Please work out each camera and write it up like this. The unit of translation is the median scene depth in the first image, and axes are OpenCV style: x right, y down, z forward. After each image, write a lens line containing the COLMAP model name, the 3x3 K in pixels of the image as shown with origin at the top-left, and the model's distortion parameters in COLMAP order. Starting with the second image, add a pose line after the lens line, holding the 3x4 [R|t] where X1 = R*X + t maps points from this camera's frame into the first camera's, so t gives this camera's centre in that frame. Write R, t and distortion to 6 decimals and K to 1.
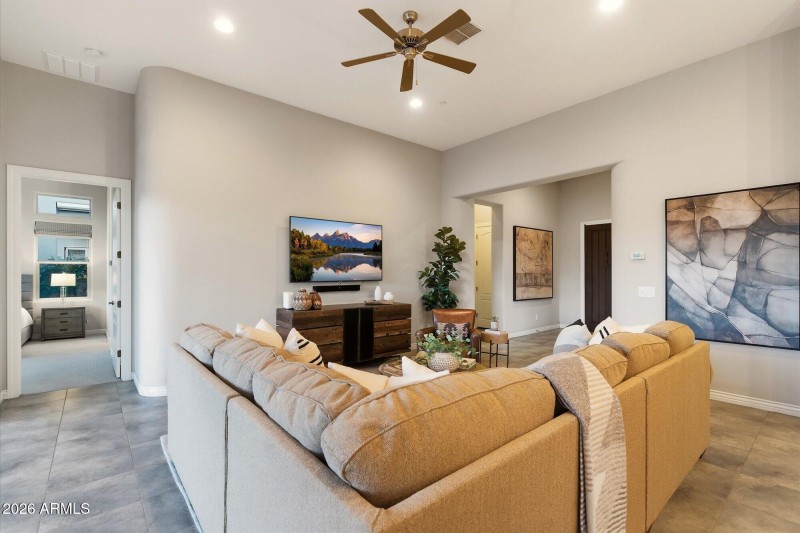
lens RADIAL K [[364.5, 0, 401.6], [0, 364.5, 269.9], [0, 0, 1]] dist [0.000620, -0.000642]
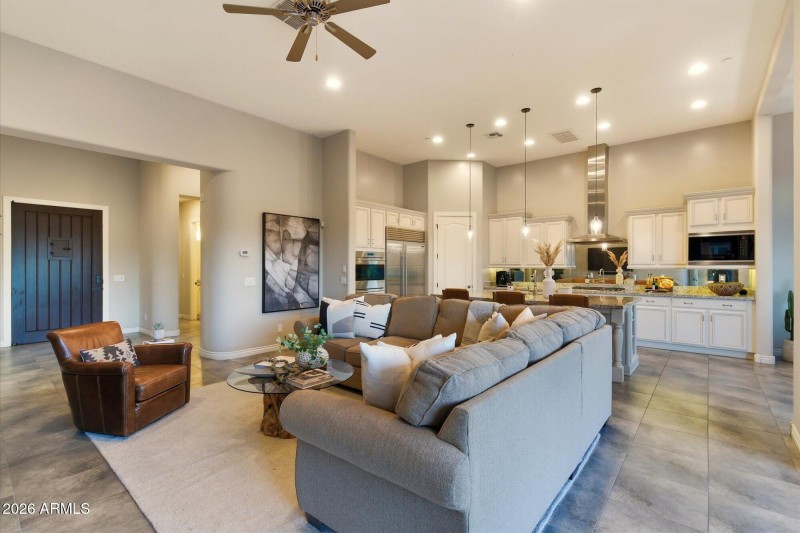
lens RADIAL K [[364.5, 0, 401.6], [0, 364.5, 269.9], [0, 0, 1]] dist [0.000620, -0.000642]
pose [[-0.167428, -0.009163, 0.985842, -0.466879], [-0.006641, 0.999945, 0.008166, 0.003965], [-0.985862, -0.005180, -0.167480, 0.481057]]
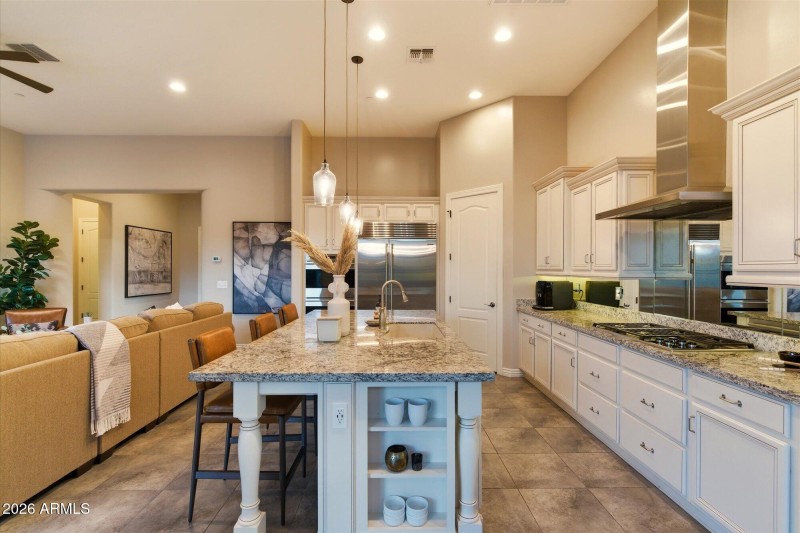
lens RADIAL K [[364.5, 0, 401.6], [0, 364.5, 269.9], [0, 0, 1]] dist [0.000620, -0.000642]
pose [[0.635873, -0.002650, 0.771789, 0.009527], [-0.007021, 0.999933, 0.009218, -0.010648], [-0.771762, -0.011280, 0.635812, -0.317284]]
